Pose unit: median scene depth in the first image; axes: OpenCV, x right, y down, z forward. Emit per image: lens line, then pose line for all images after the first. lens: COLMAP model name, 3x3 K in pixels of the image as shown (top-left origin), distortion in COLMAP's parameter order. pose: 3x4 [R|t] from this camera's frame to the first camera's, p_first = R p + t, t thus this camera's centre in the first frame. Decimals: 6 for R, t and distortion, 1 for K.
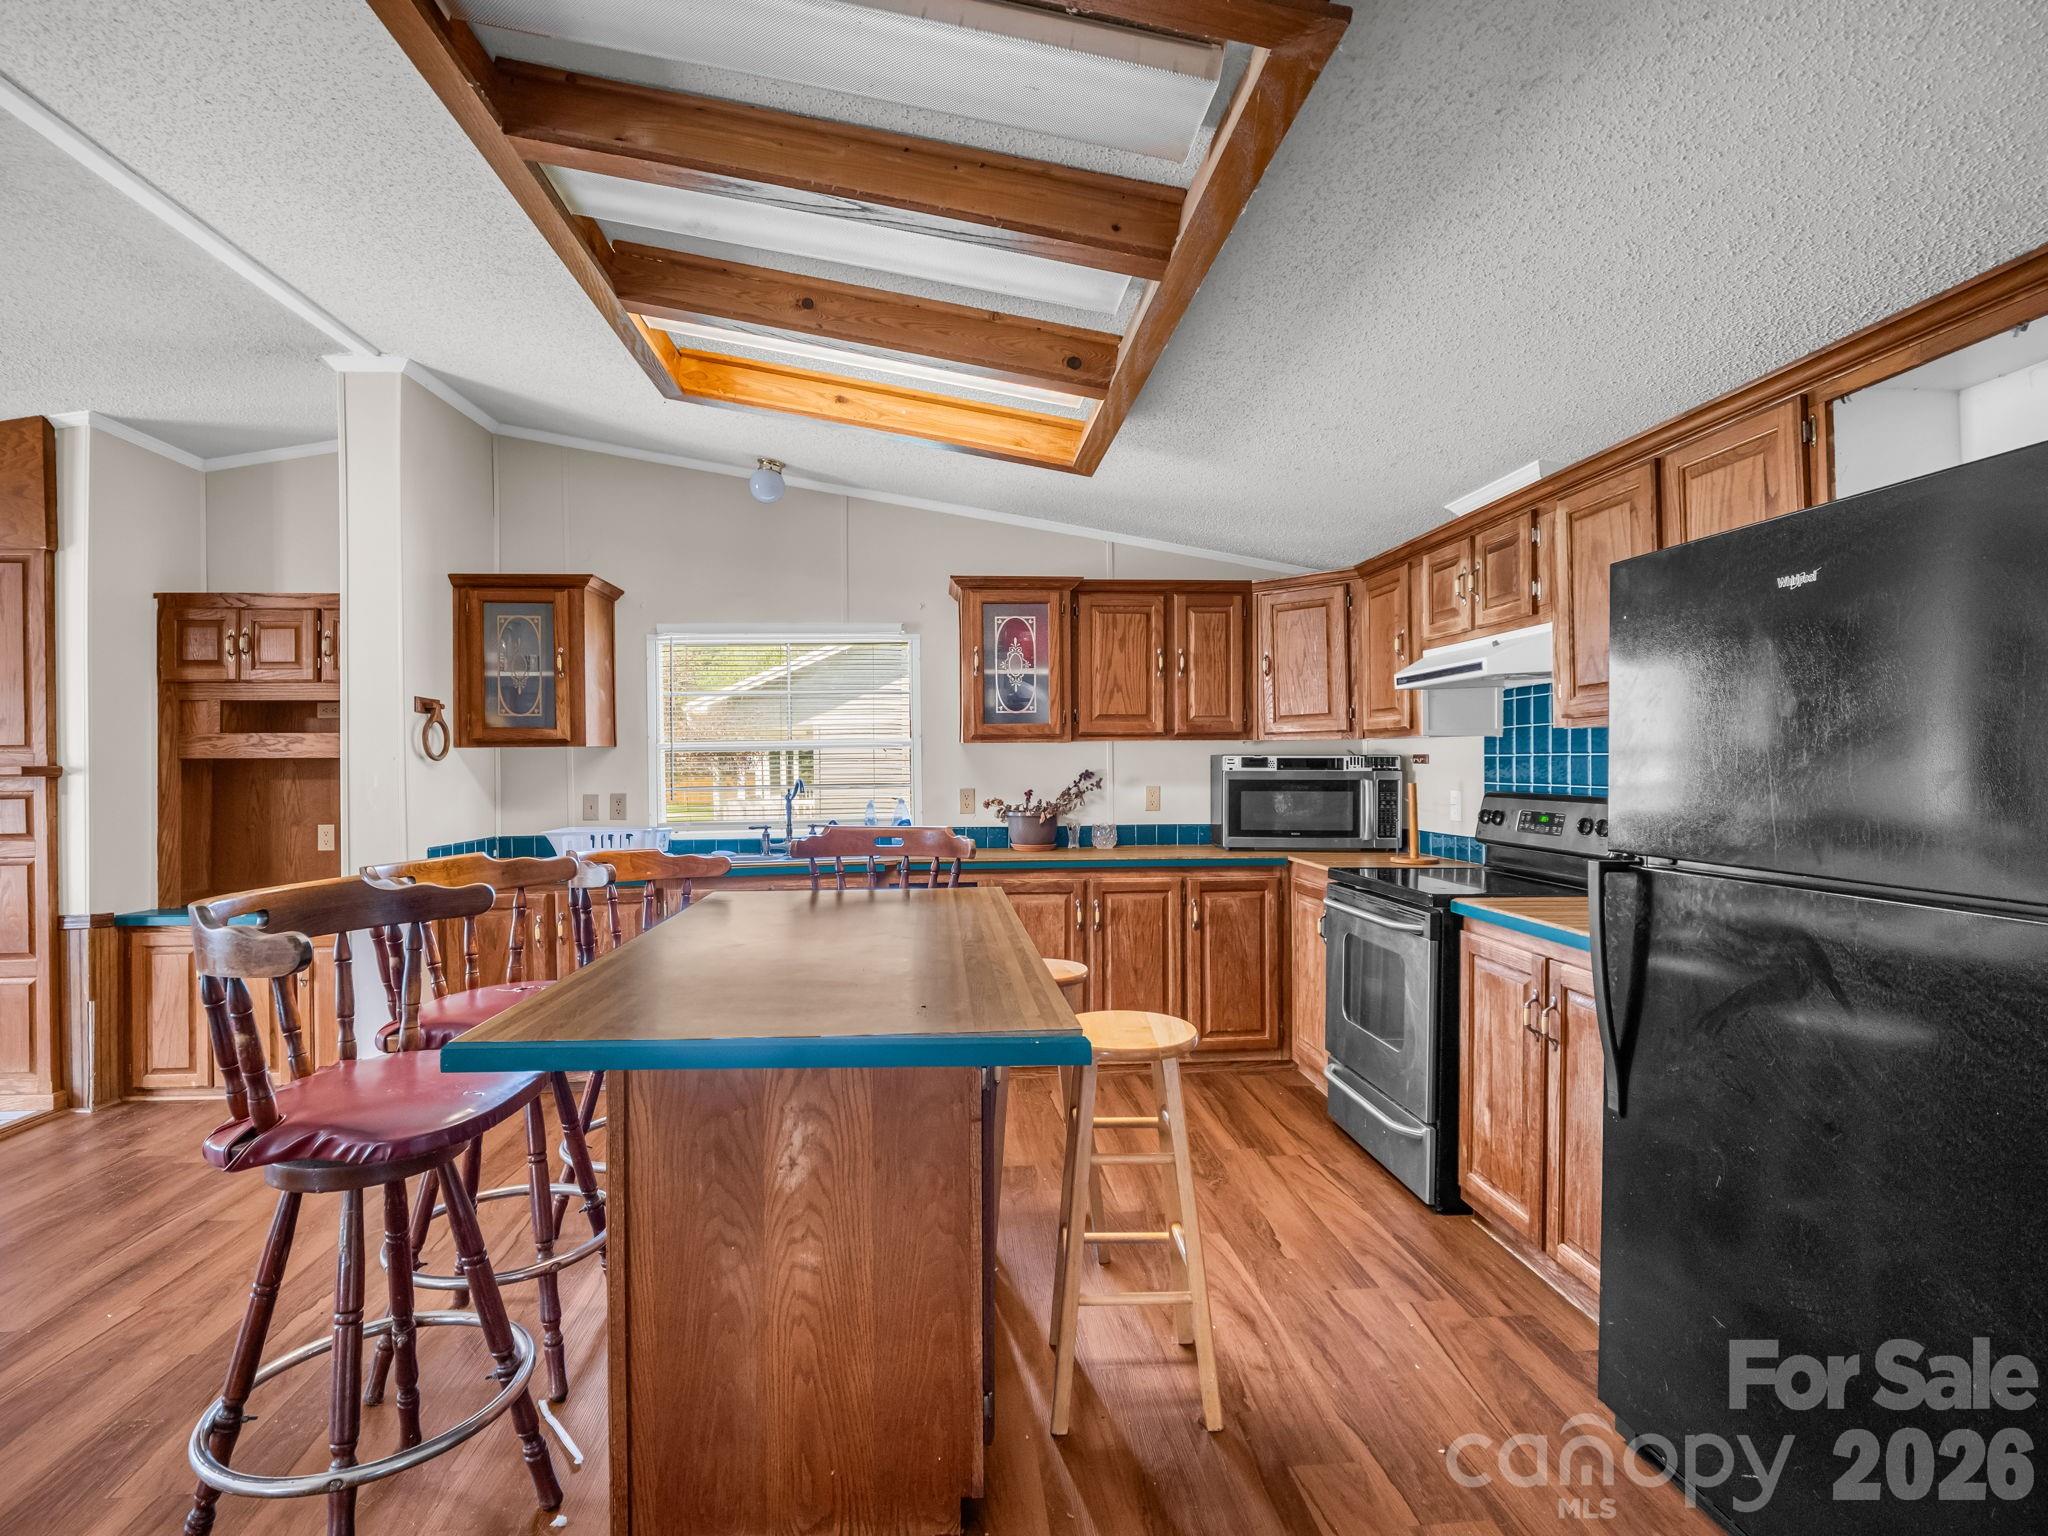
lens RADIAL K [[1005.1, 0, 1024.0], [0, 1005.1, 768.0], [0, 0, 1]] dist [0.017871, -0.021360]
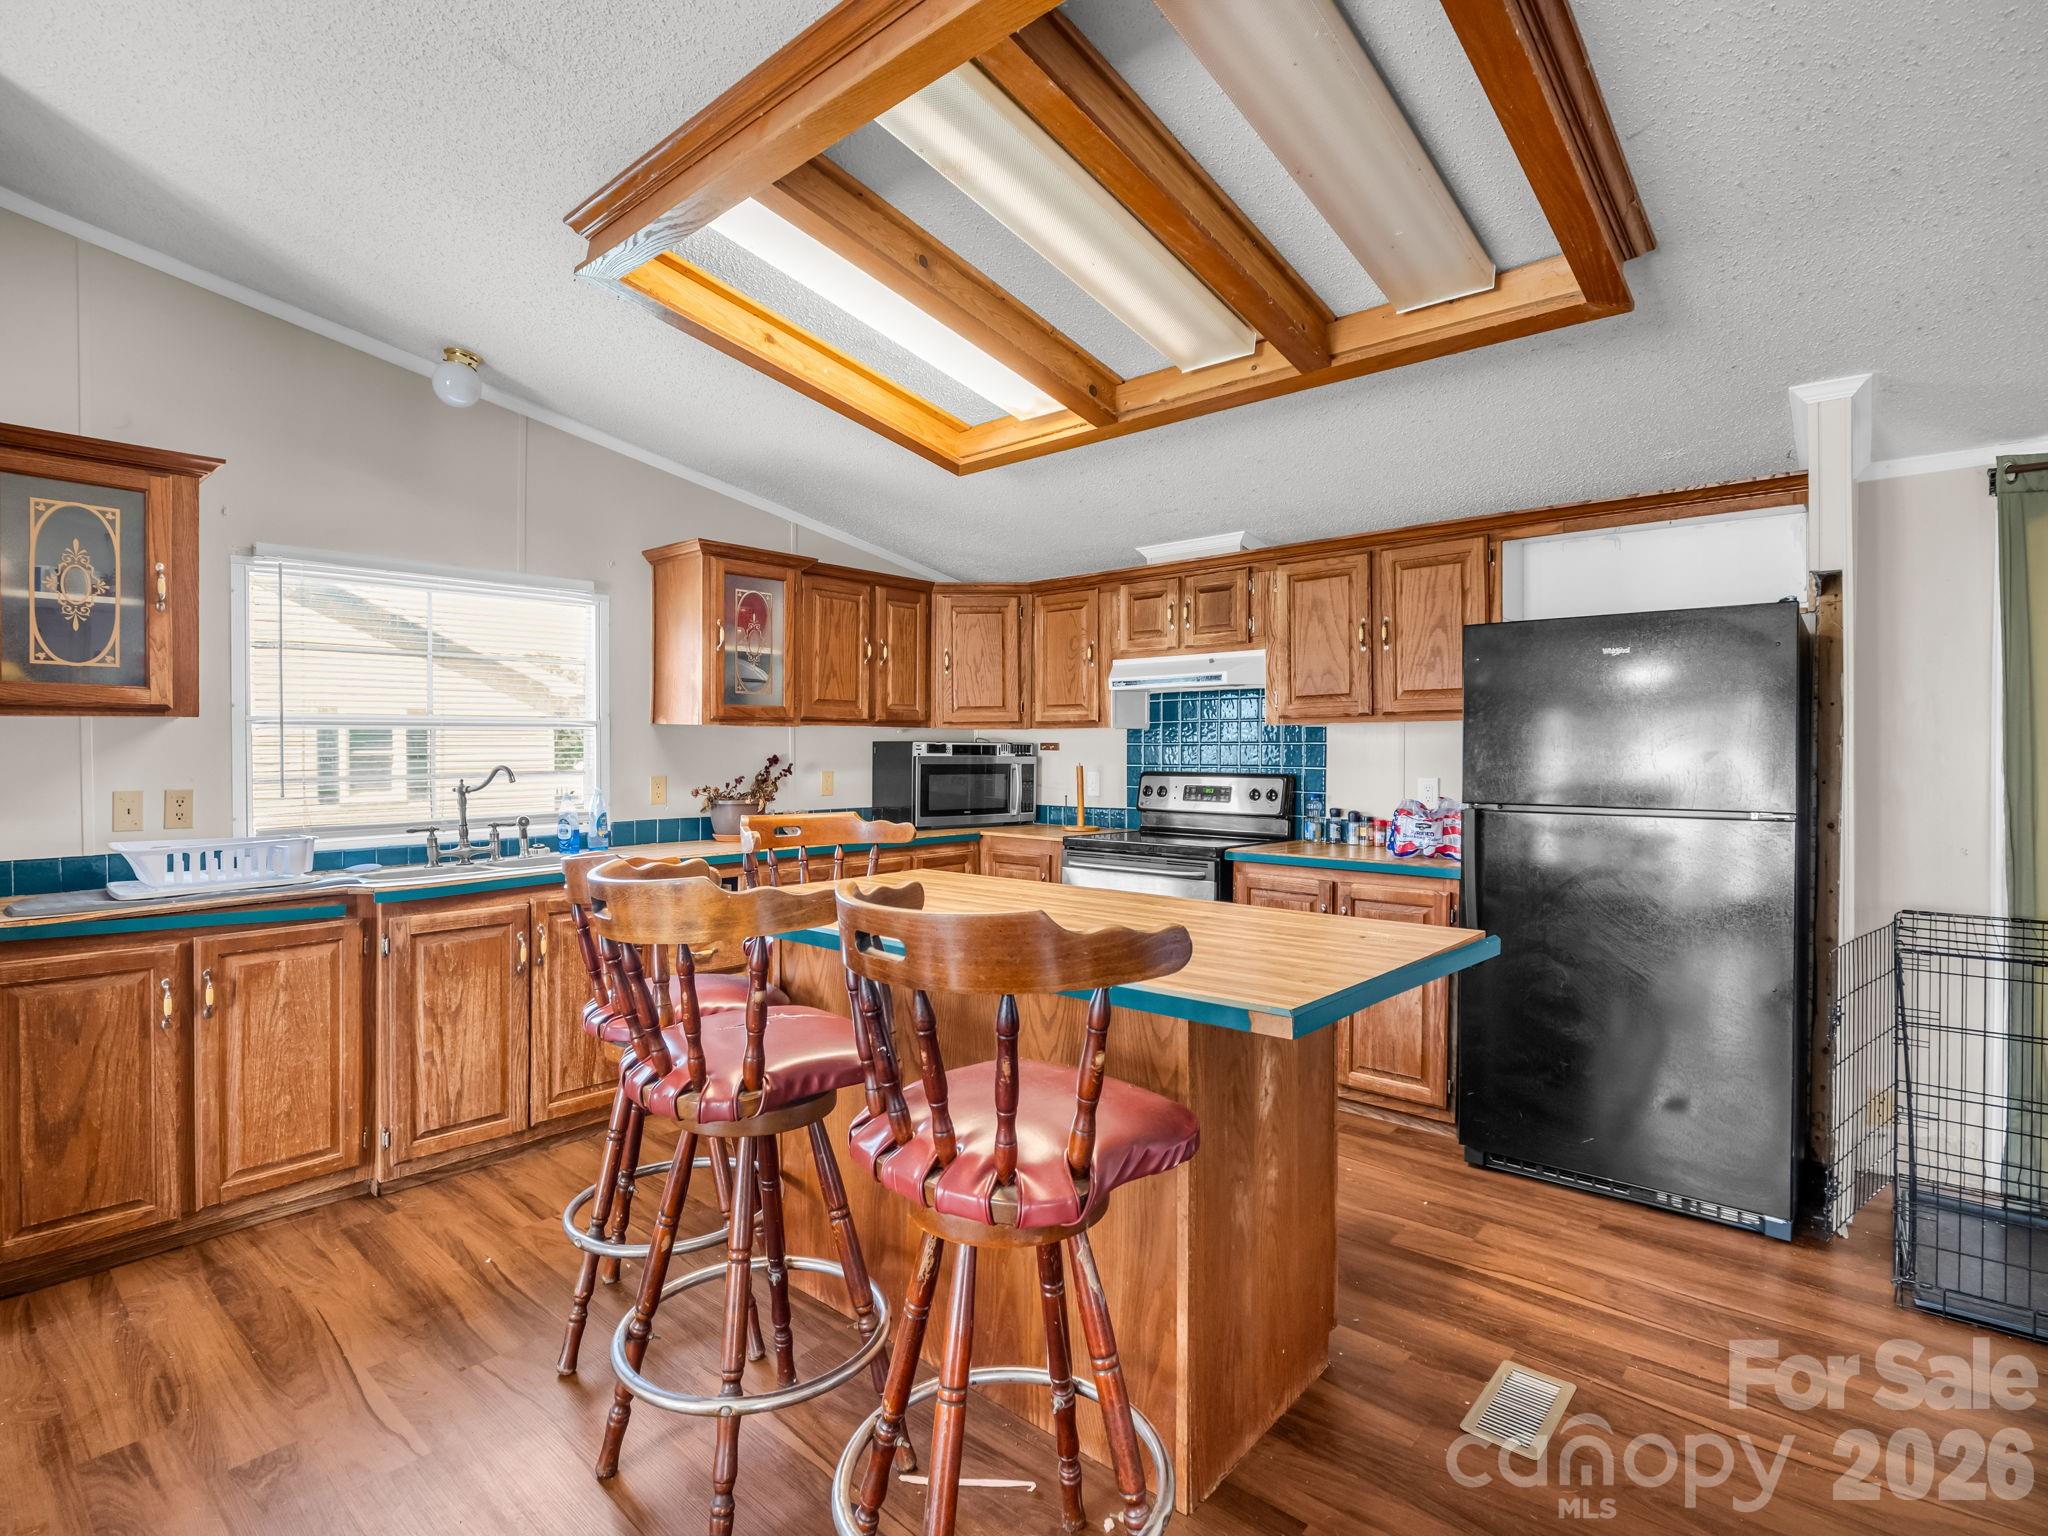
lens RADIAL K [[1005.1, 0, 1024.0], [0, 1005.1, 768.0], [0, 0, 1]] dist [0.017871, -0.021360]
pose [[0.726921, -0.006912, 0.686686, -0.475562], [-0.000667, 0.999942, 0.010772, 0.004165], [-0.686721, -0.008288, 0.726874, 0.142700]]
